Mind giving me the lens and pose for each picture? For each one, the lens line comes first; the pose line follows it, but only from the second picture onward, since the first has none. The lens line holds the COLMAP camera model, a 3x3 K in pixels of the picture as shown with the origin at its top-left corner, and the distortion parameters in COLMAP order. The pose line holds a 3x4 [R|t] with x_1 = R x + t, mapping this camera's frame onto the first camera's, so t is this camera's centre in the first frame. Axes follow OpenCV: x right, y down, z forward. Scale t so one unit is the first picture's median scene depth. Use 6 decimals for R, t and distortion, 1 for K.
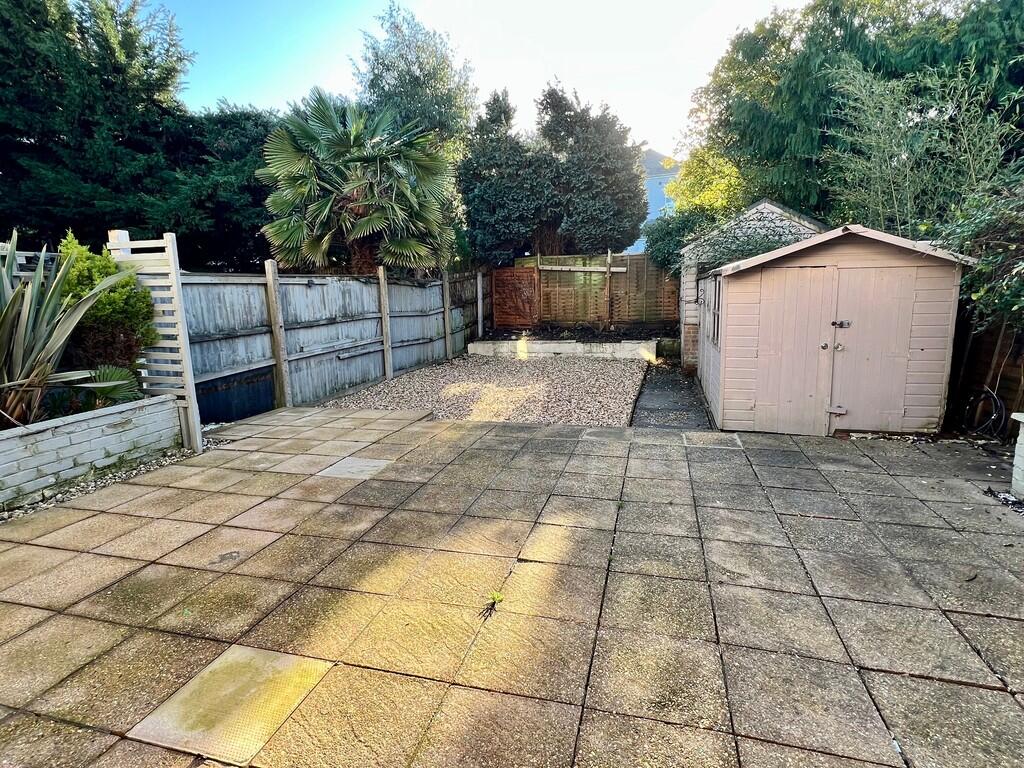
lens RADIAL K [[536.9, 0, 510.1], [0, 536.9, 385.2], [0, 0, 1]] dist [-0.001087, -0.000681]
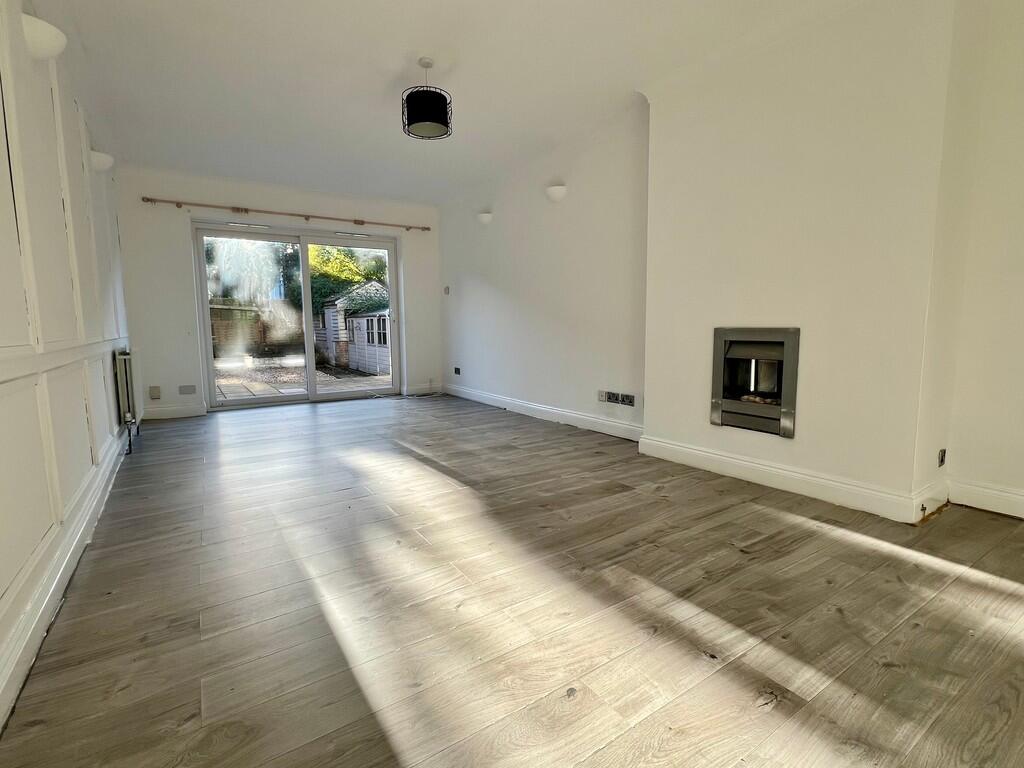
lens RADIAL K [[487.3, 0, 505.7], [0, 487.3, 382.3], [0, 0, 1]] dist [-0.001256, 0.000449]
pose [[0.661239, -0.071926, 0.746719, -1.022973], [0.120215, 0.992689, -0.010835, 0.205851], [-0.740480, 0.096932, 0.665051, -0.960300]]
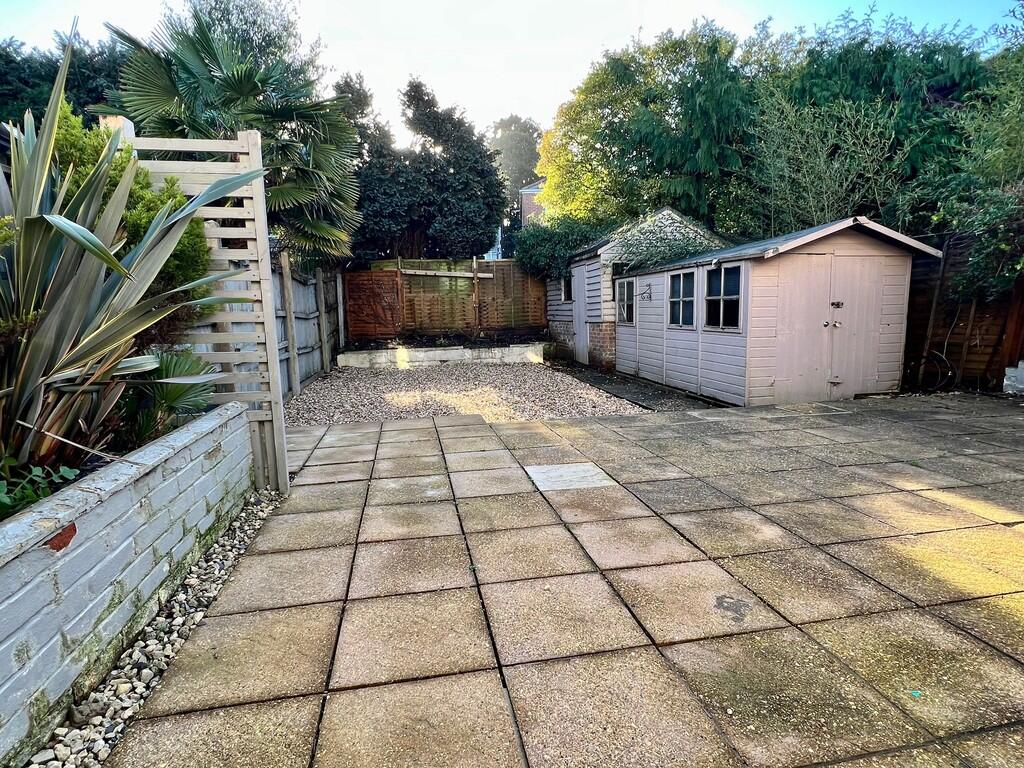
lens RADIAL K [[536.9, 0, 512.4], [0, 536.9, 383.2], [0, 0, 1]] dist [-0.001087, -0.000681]
pose [[0.898255, -0.058127, 0.435613, -0.522758], [0.077114, 0.996683, -0.026018, 0.030618], [-0.432655, 0.056962, 0.899758, 0.276867]]
